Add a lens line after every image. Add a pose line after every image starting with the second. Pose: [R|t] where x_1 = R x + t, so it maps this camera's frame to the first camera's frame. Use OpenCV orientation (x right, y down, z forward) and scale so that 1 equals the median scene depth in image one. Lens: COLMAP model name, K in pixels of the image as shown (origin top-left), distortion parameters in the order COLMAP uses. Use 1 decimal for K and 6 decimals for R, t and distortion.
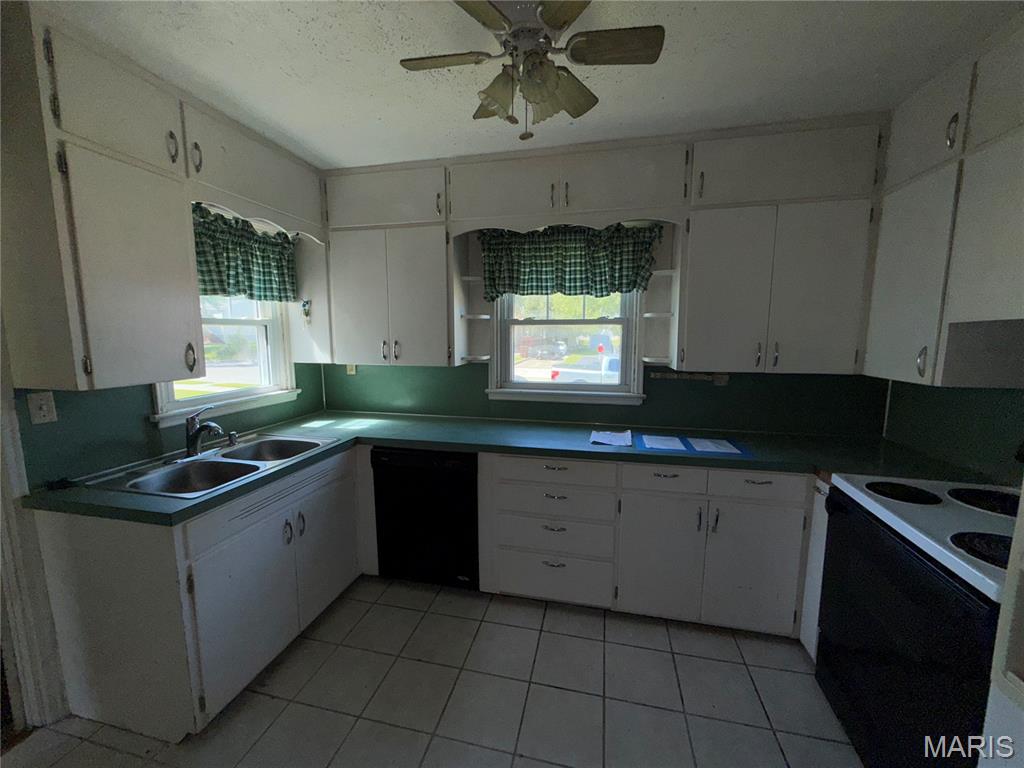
lens RADIAL K [[407.8, 0, 509.6], [0, 407.8, 384.9], [0, 0, 1]] dist [-0.004027, -0.000104]
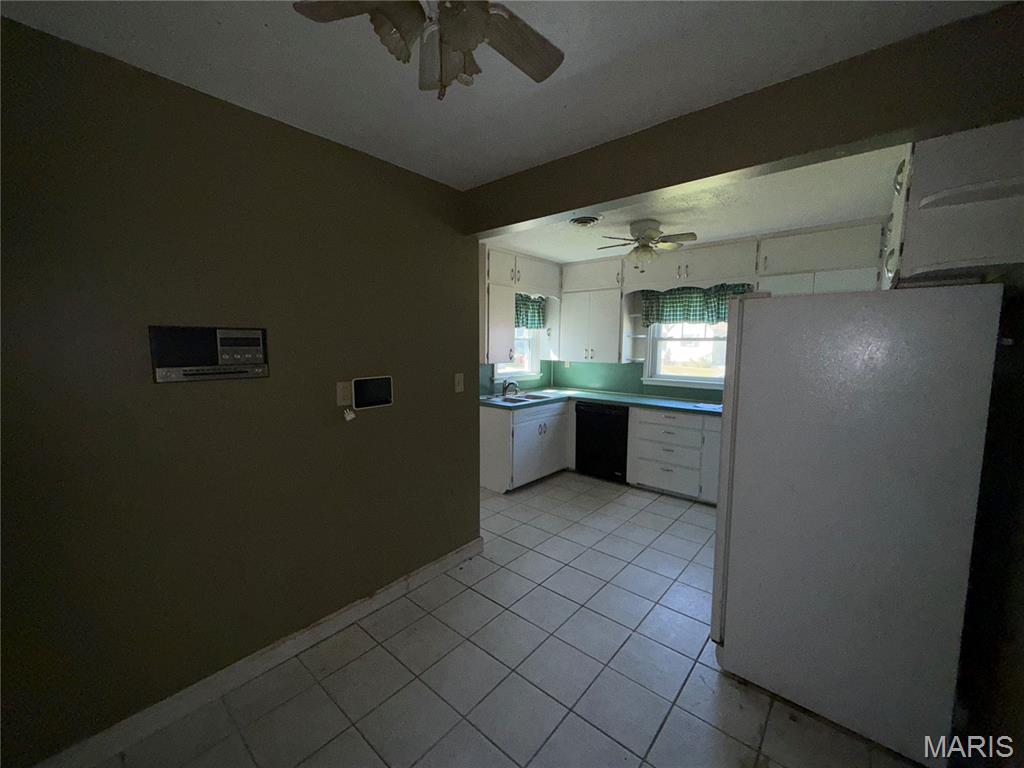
lens RADIAL K [[407.8, 0, 508.3], [0, 407.8, 384.2], [0, 0, 1]] dist [-0.004027, -0.000104]
pose [[0.882440, 0.052992, -0.467431, 0.284182], [-0.066101, 0.997745, -0.011675, 0.106610], [0.465758, 0.041200, 0.883952, -0.885997]]
